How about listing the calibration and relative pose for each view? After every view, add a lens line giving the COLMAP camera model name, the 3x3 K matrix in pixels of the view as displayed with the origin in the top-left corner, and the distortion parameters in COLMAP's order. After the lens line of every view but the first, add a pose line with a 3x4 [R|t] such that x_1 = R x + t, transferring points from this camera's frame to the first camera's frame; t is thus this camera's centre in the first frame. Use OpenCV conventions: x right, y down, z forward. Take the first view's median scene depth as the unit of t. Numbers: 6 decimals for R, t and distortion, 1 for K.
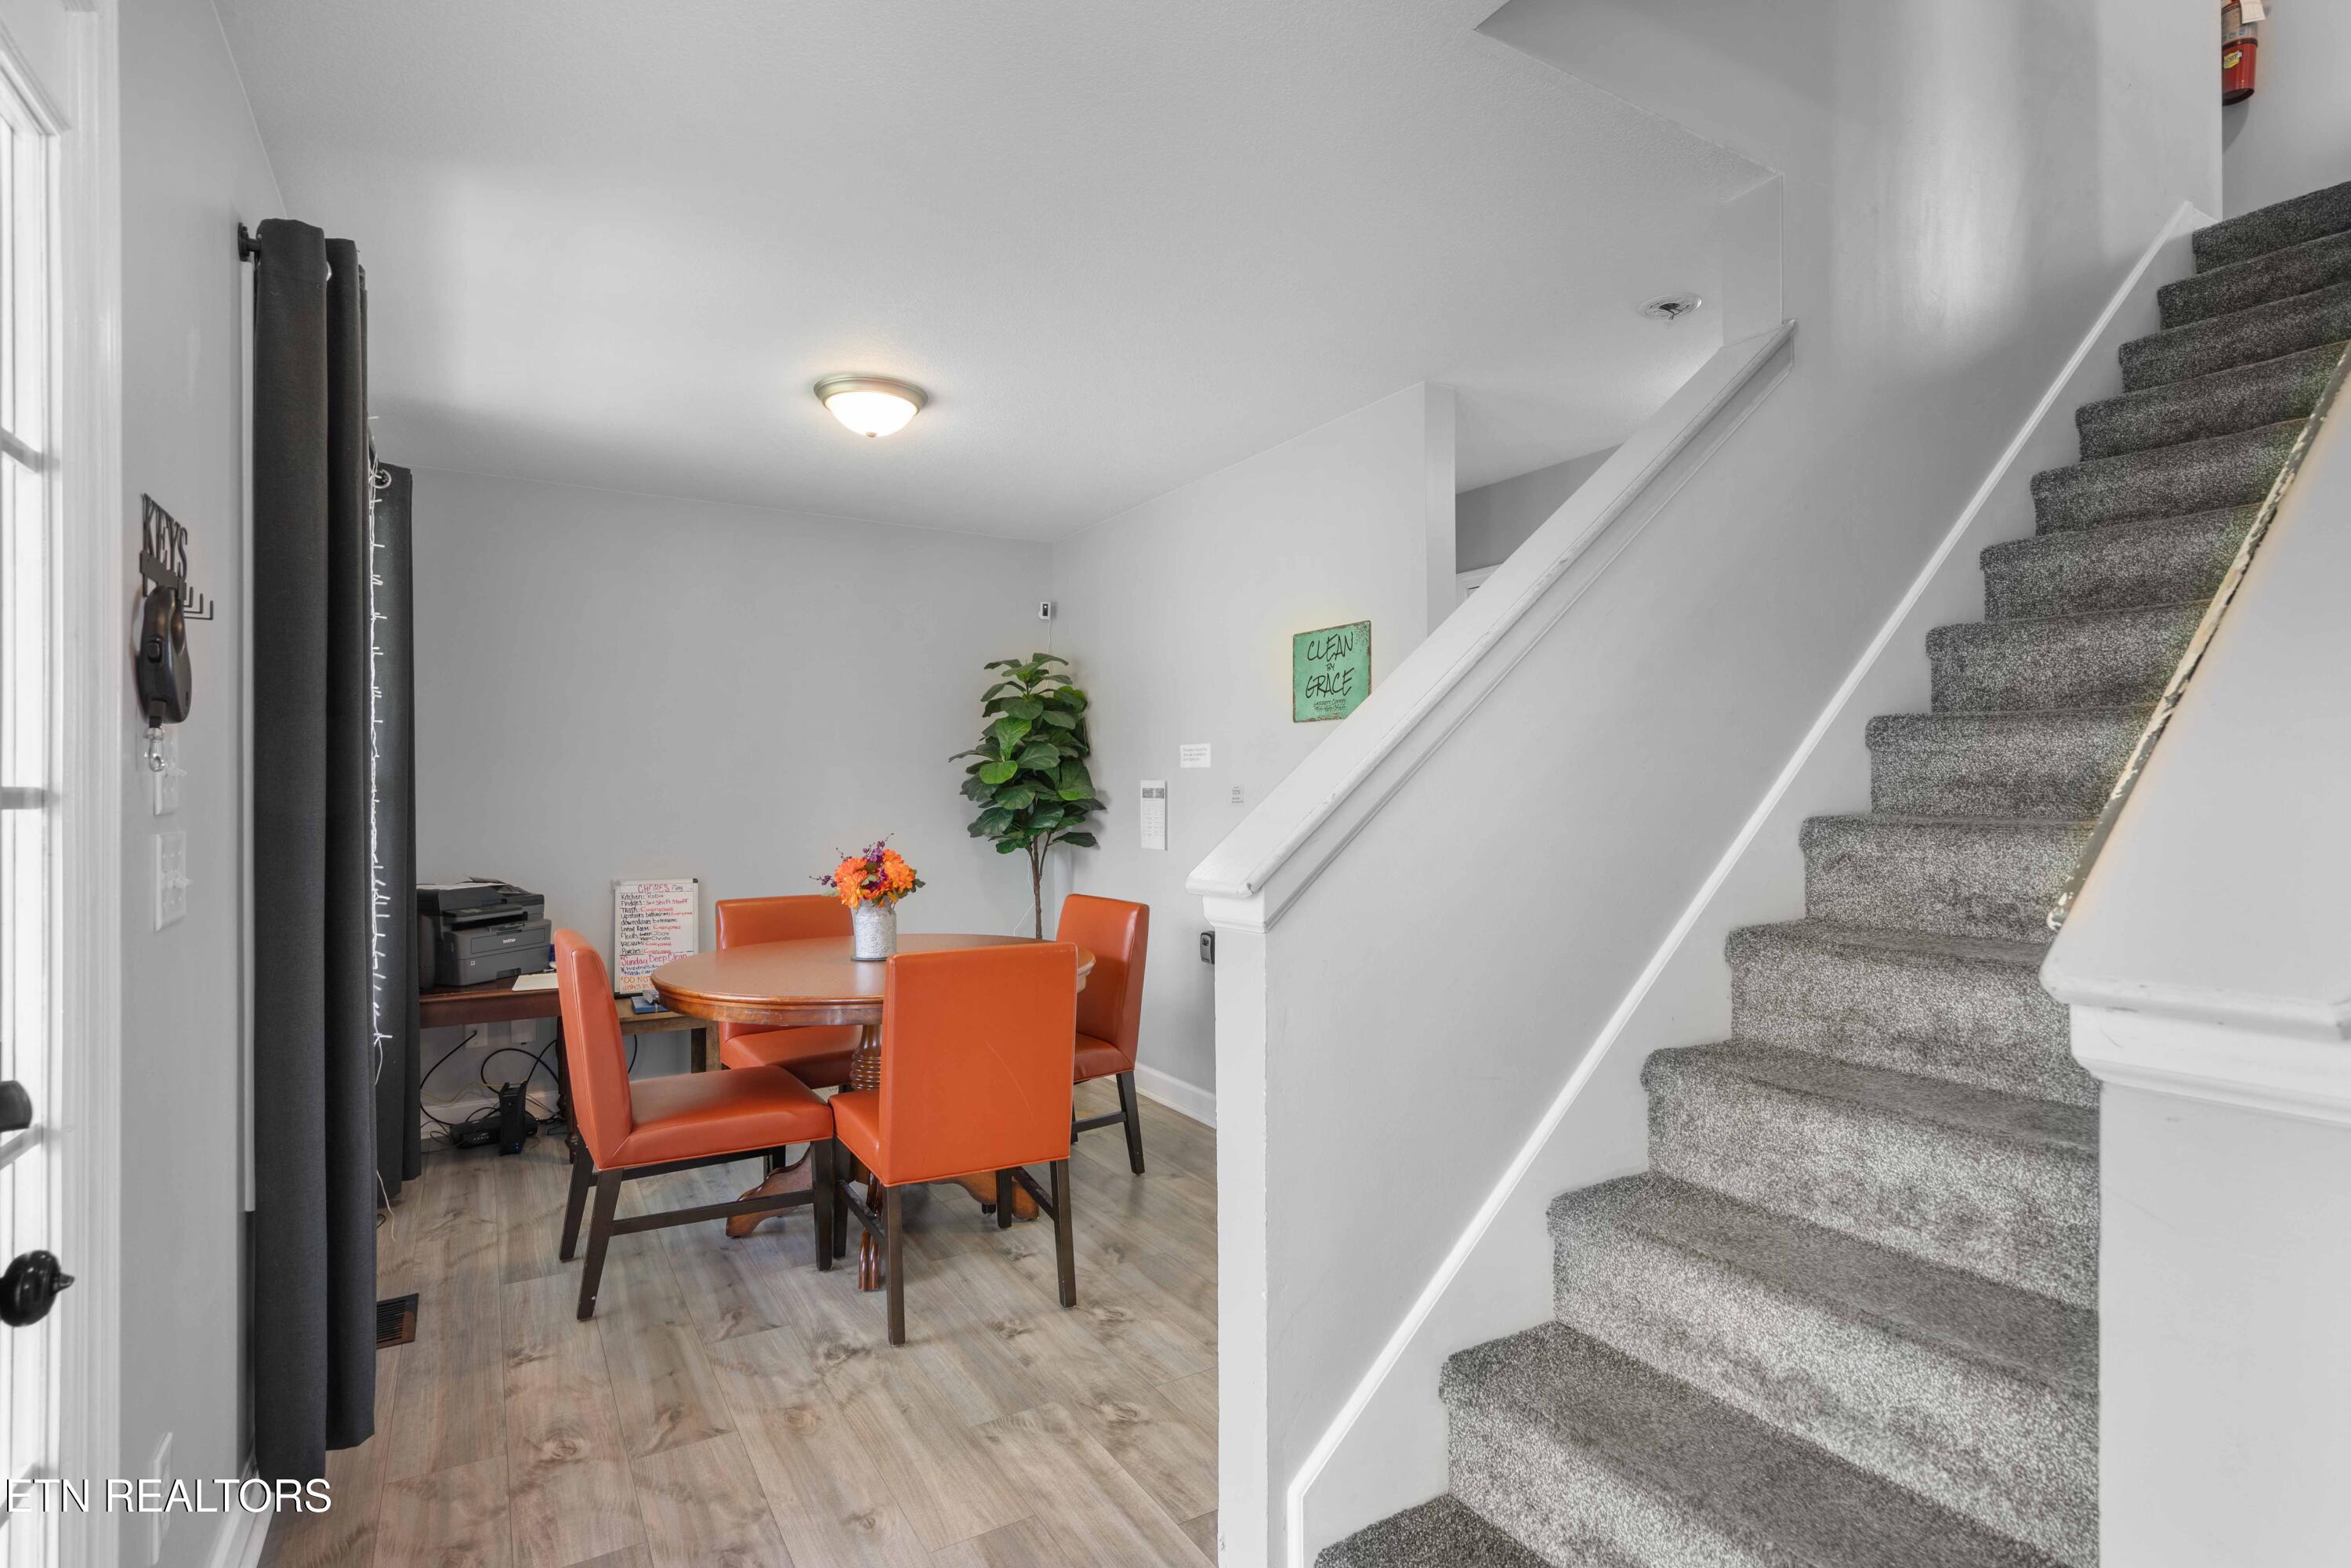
lens RADIAL K [[1188.6, 0, 1166.1], [0, 1188.6, 780.7], [0, 0, 1]] dist [0.021018, -0.002927]
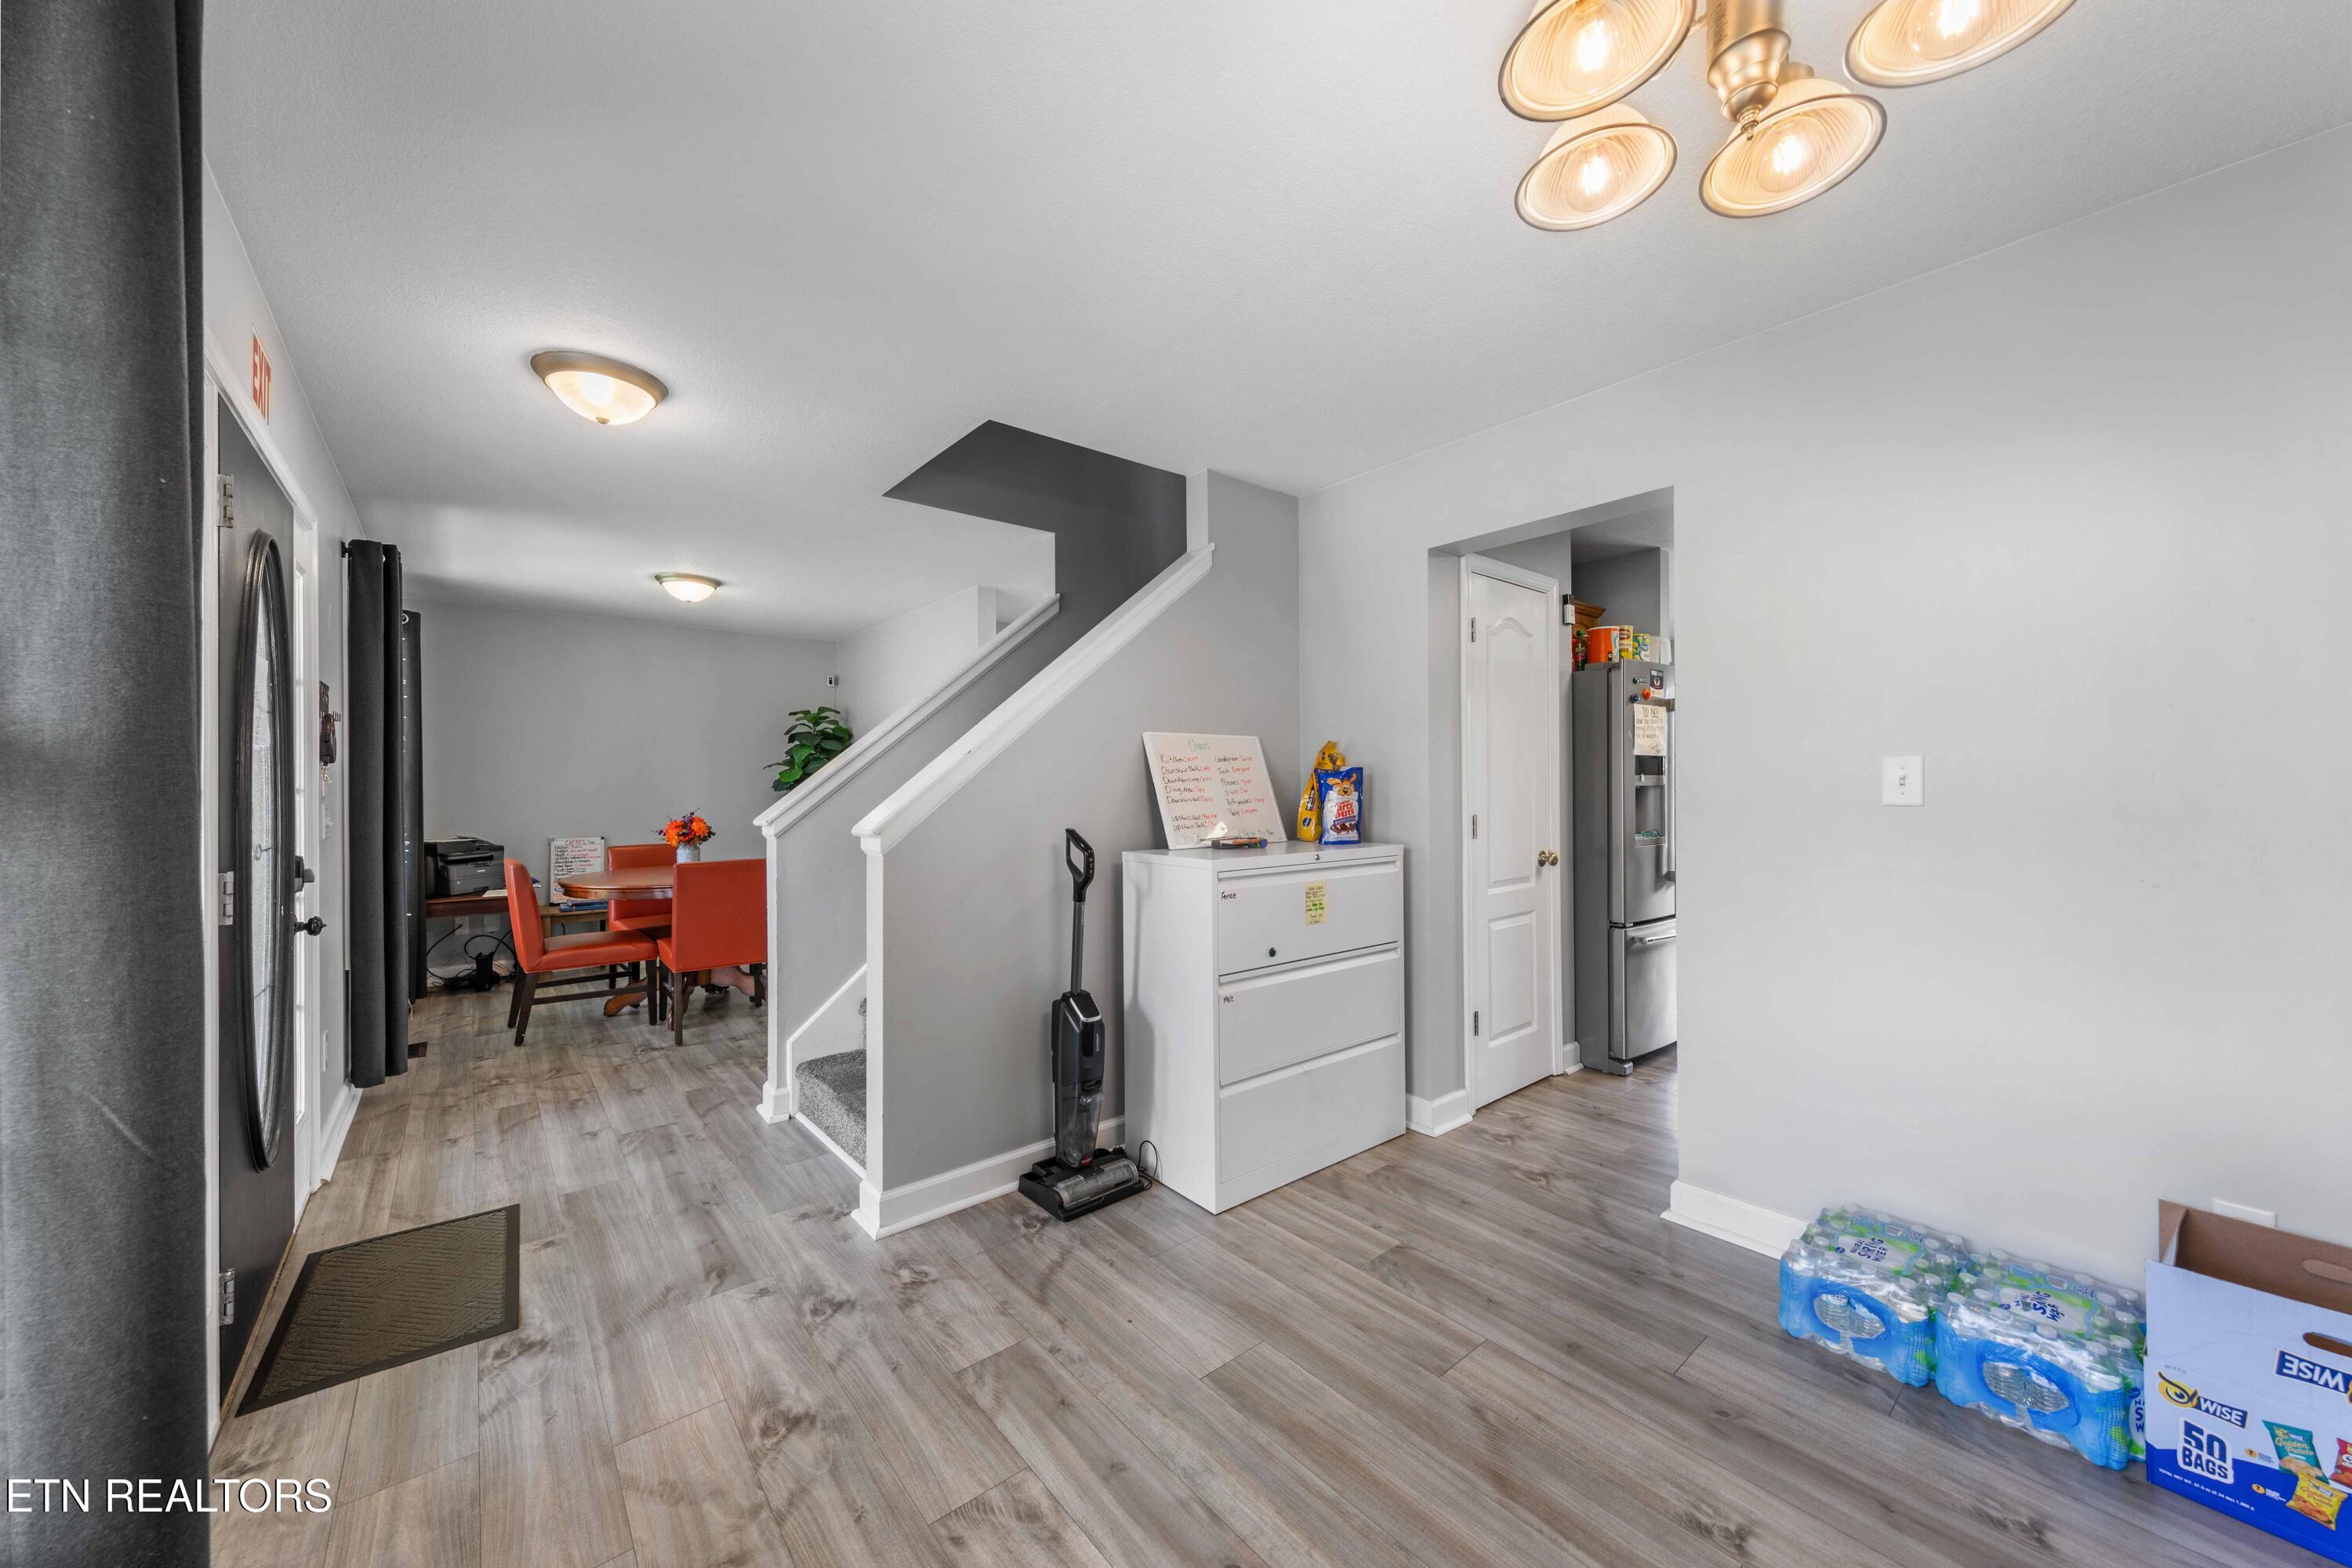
lens RADIAL K [[886.8, 0, 1193.5], [0, 886.8, 775.6], [0, 0, 1]] dist [0.005370, -0.000193]
pose [[0.987321, -0.001384, 0.158732, 0.316332], [0.001441, 0.999999, -0.000242, -0.007375], [-0.158732, 0.000467, 0.987322, -0.523930]]
